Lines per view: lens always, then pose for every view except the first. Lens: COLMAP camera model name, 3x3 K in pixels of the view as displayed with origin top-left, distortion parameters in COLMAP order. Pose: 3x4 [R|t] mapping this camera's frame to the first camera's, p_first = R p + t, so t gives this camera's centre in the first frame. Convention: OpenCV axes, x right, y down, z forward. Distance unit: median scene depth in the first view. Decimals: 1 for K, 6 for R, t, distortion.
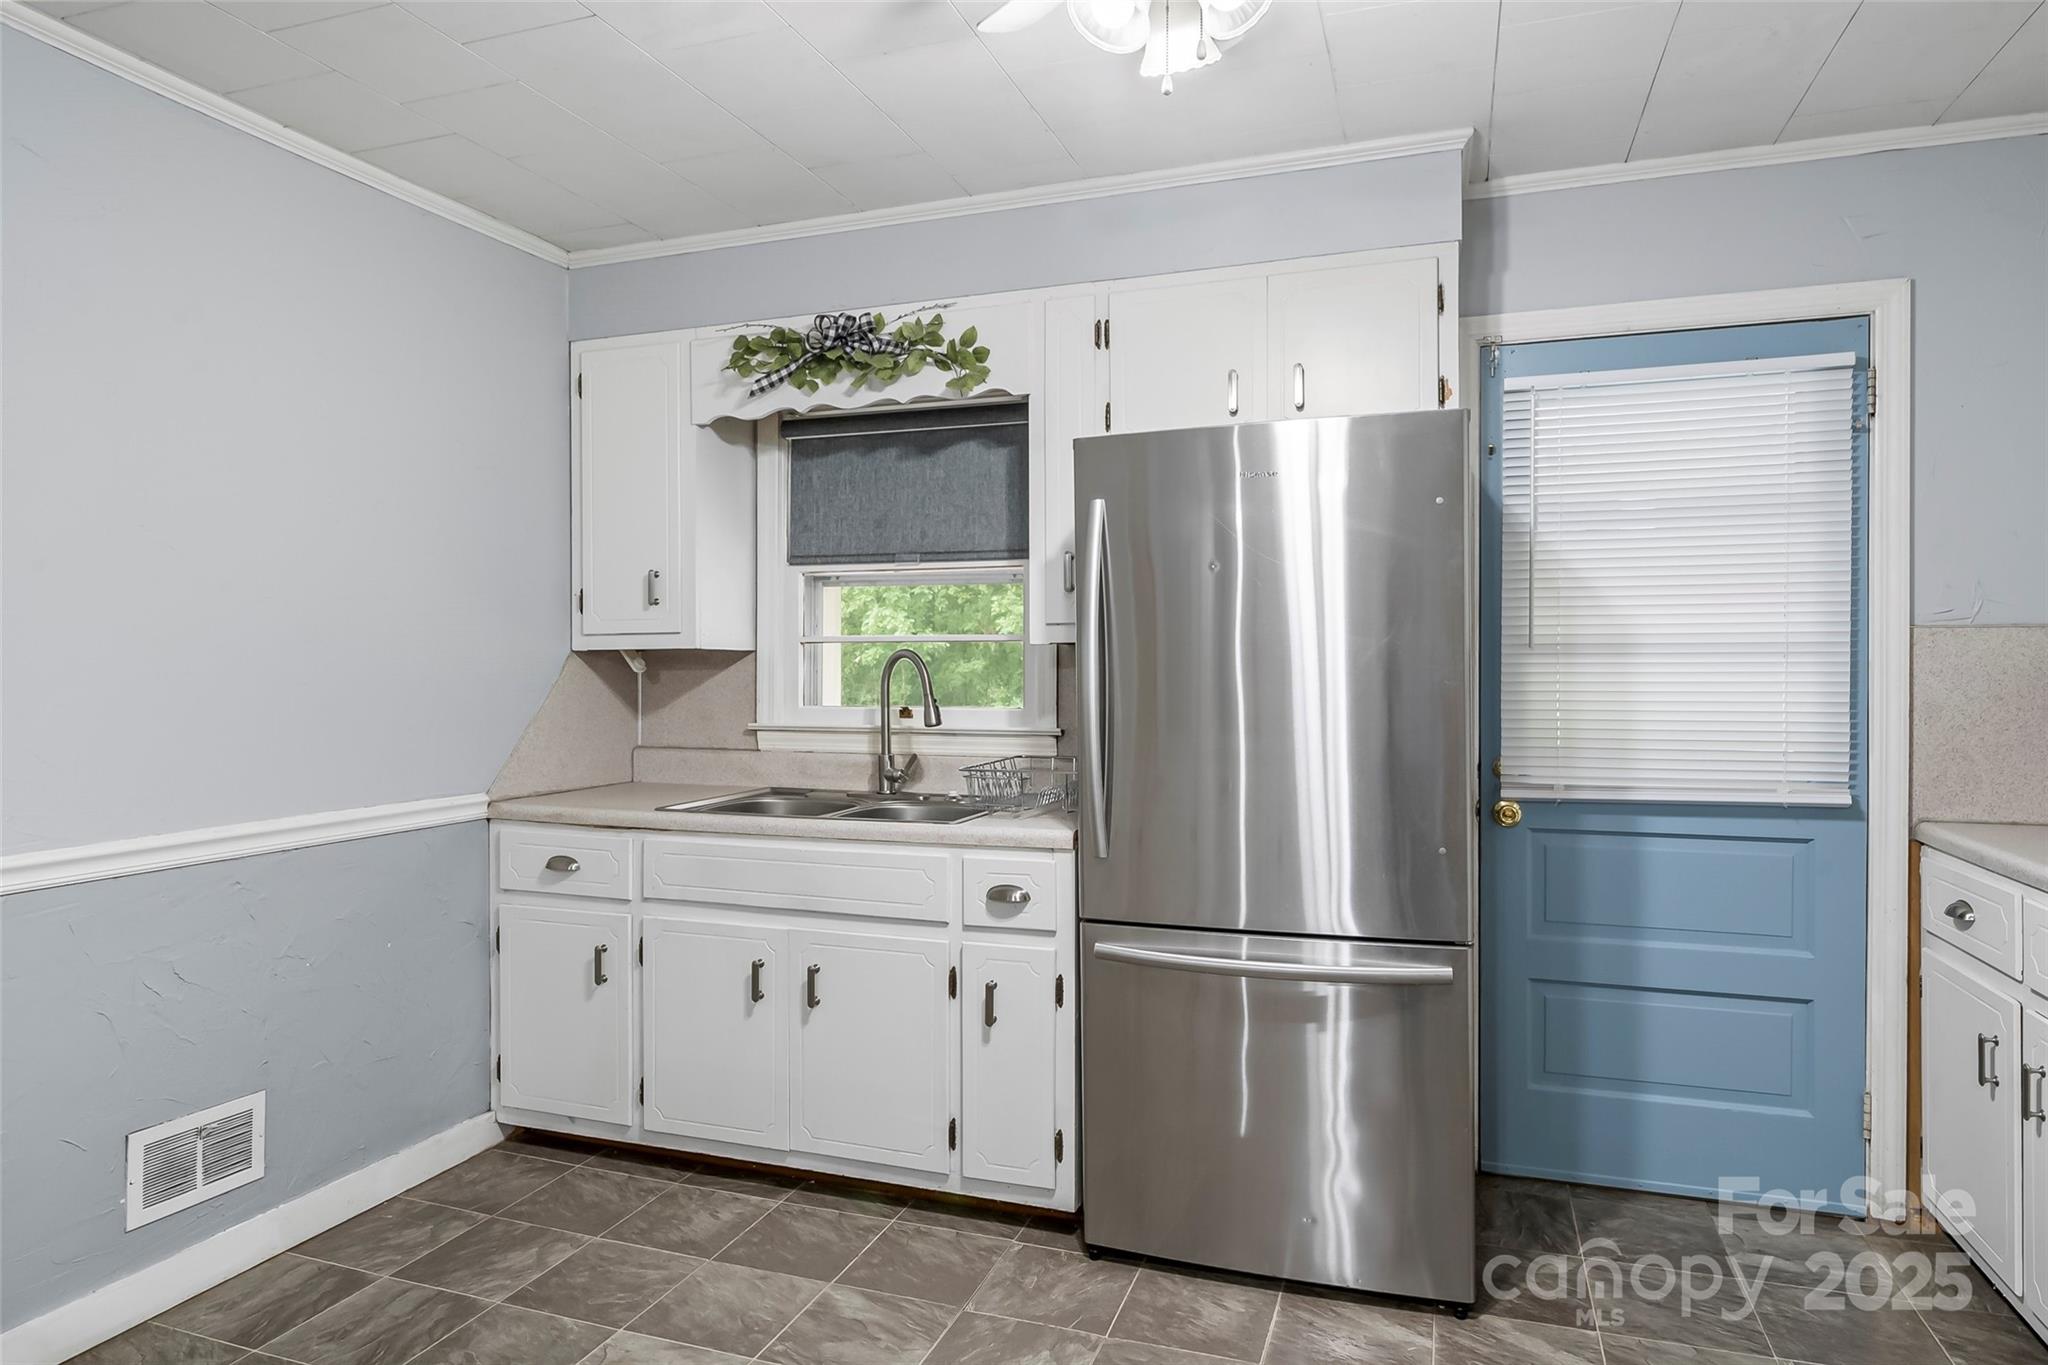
lens RADIAL K [[1228.2, 0, 1027.4], [0, 1228.2, 676.9], [0, 0, 1]] dist [-0.003967, 0.002346]
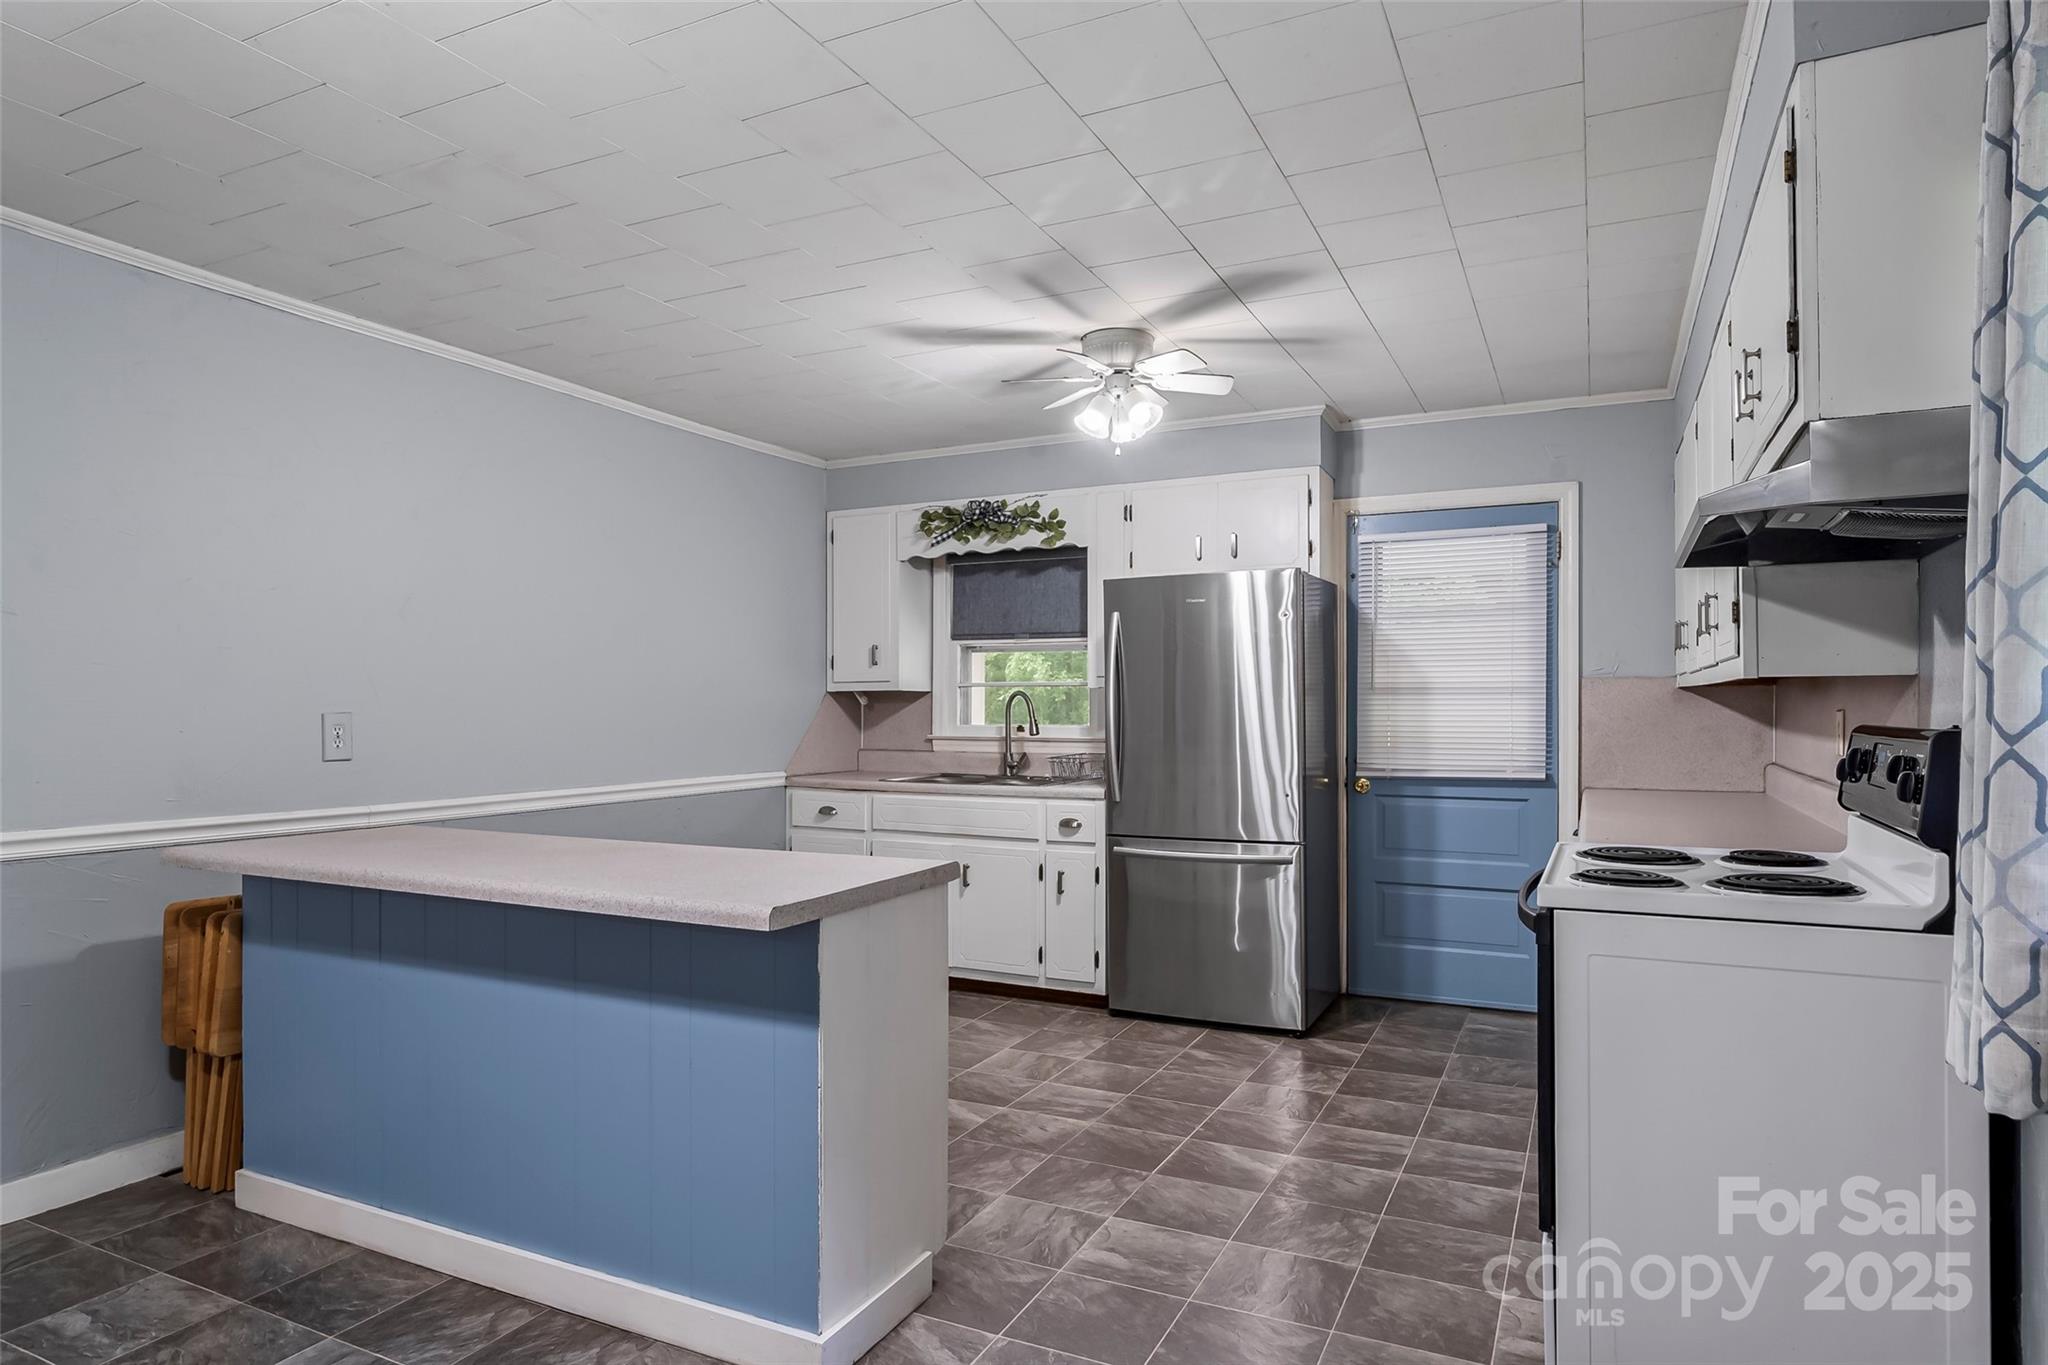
lens RADIAL K [[1196.1, 0, 1029.4], [0, 1196.1, 707.1], [0, 0, 1]] dist [-0.006866, 0.002644]
pose [[0.993329, 0.001539, -0.115301, 0.120962], [-0.002547, 0.999960, -0.008595, 0.016277], [0.115283, 0.008831, 0.993293, -0.740866]]
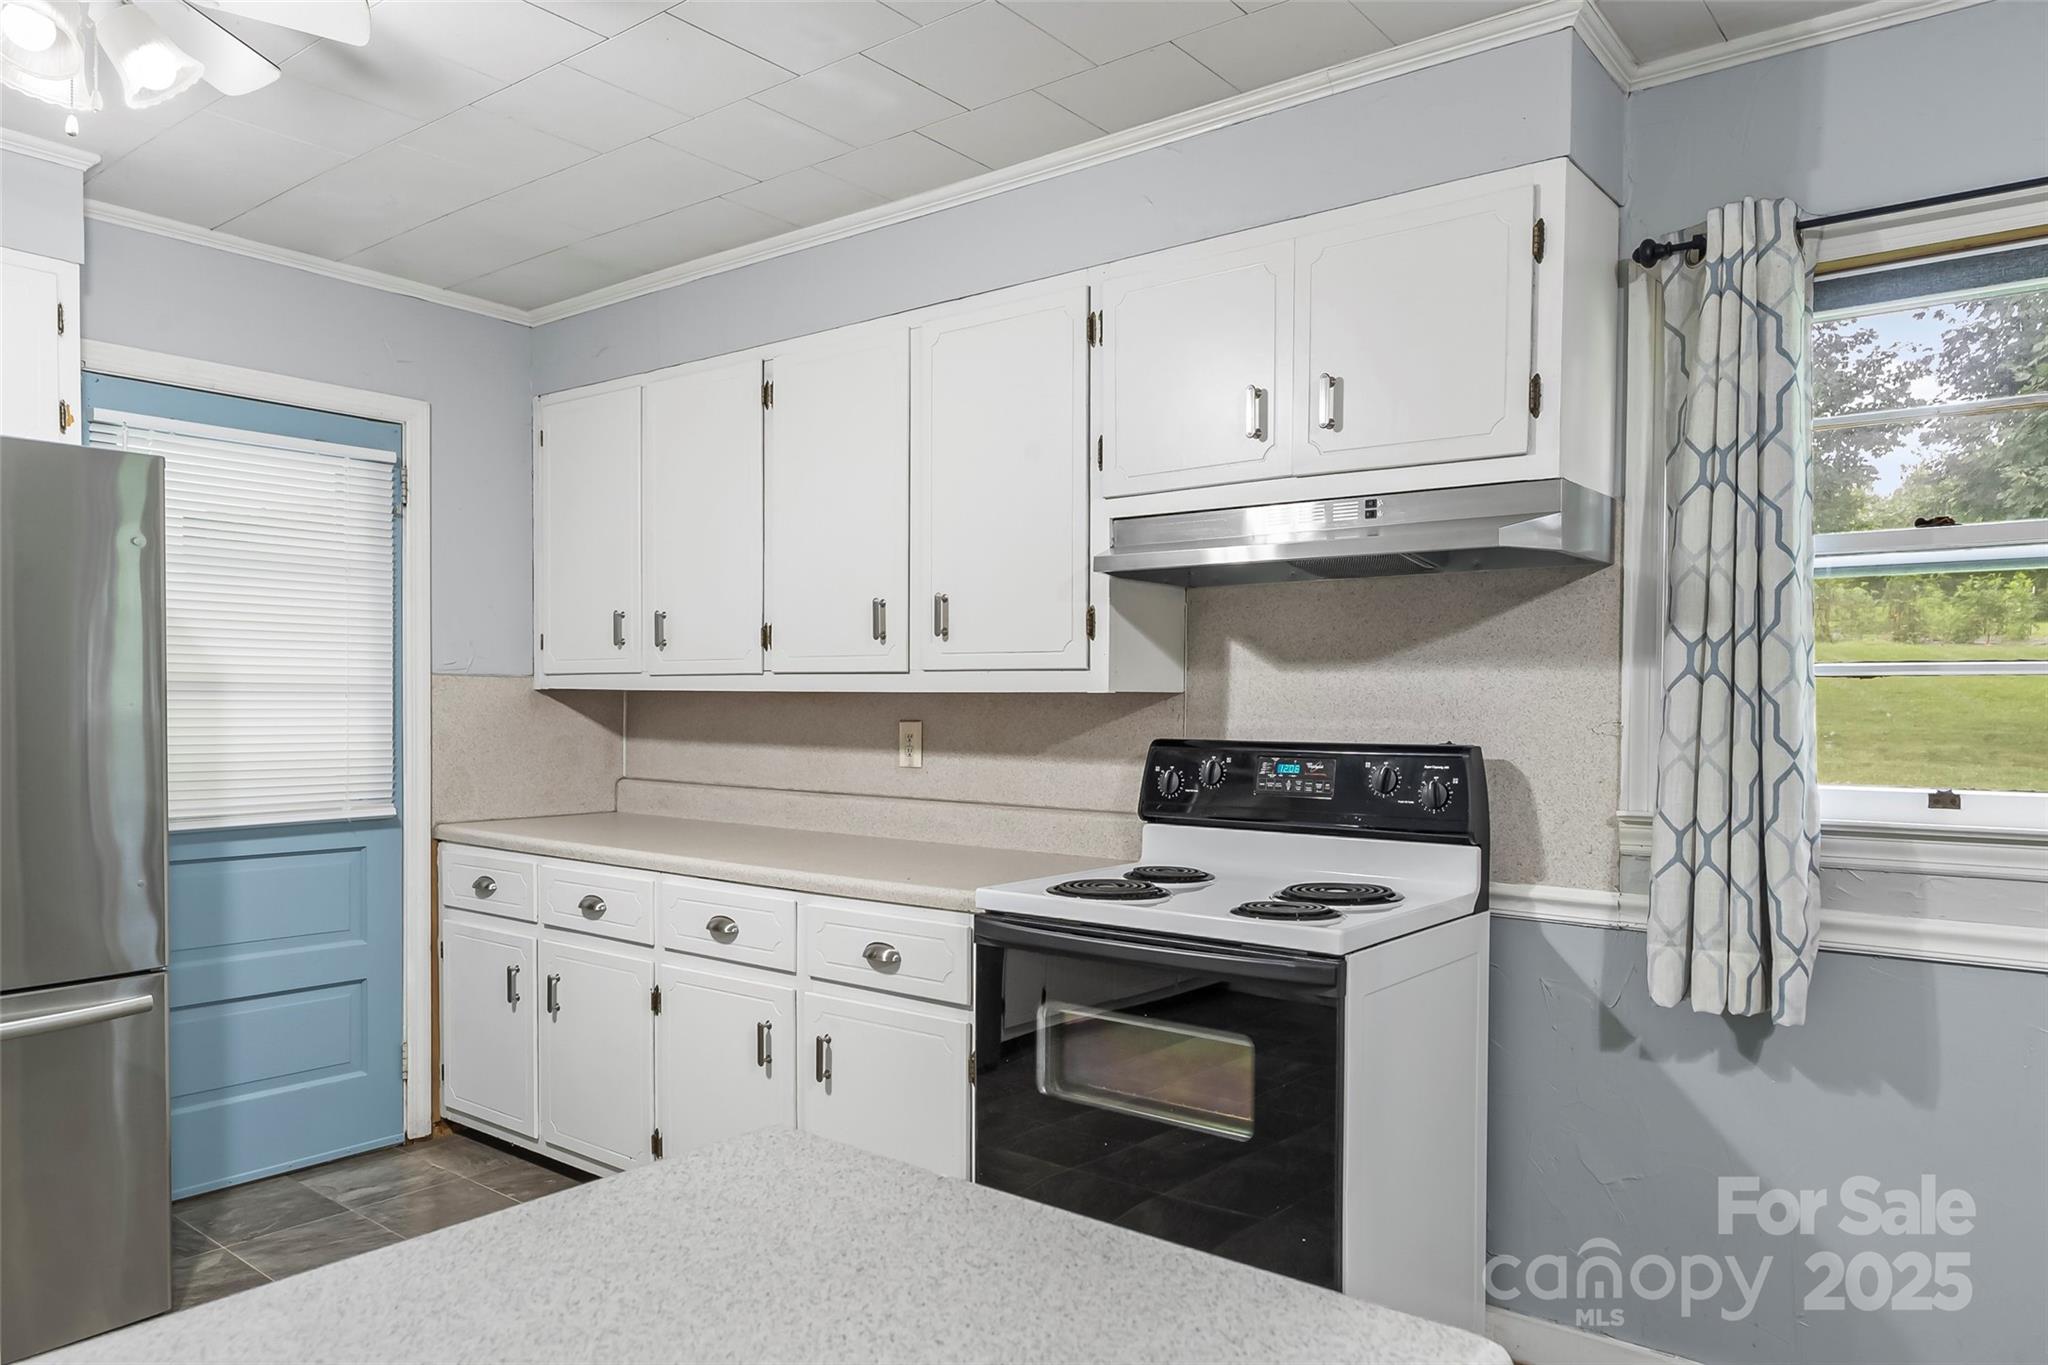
lens RADIAL K [[1379.1, 0, 1034.5], [0, 1379.1, 729.3], [0, 0, 1]] dist [-0.000385, 0.006369]
pose [[0.327336, -0.012704, 0.944823, -0.410398], [0.001127, 0.999914, 0.013055, -0.000959], [-0.944907, -0.003209, 0.327322, -0.069558]]
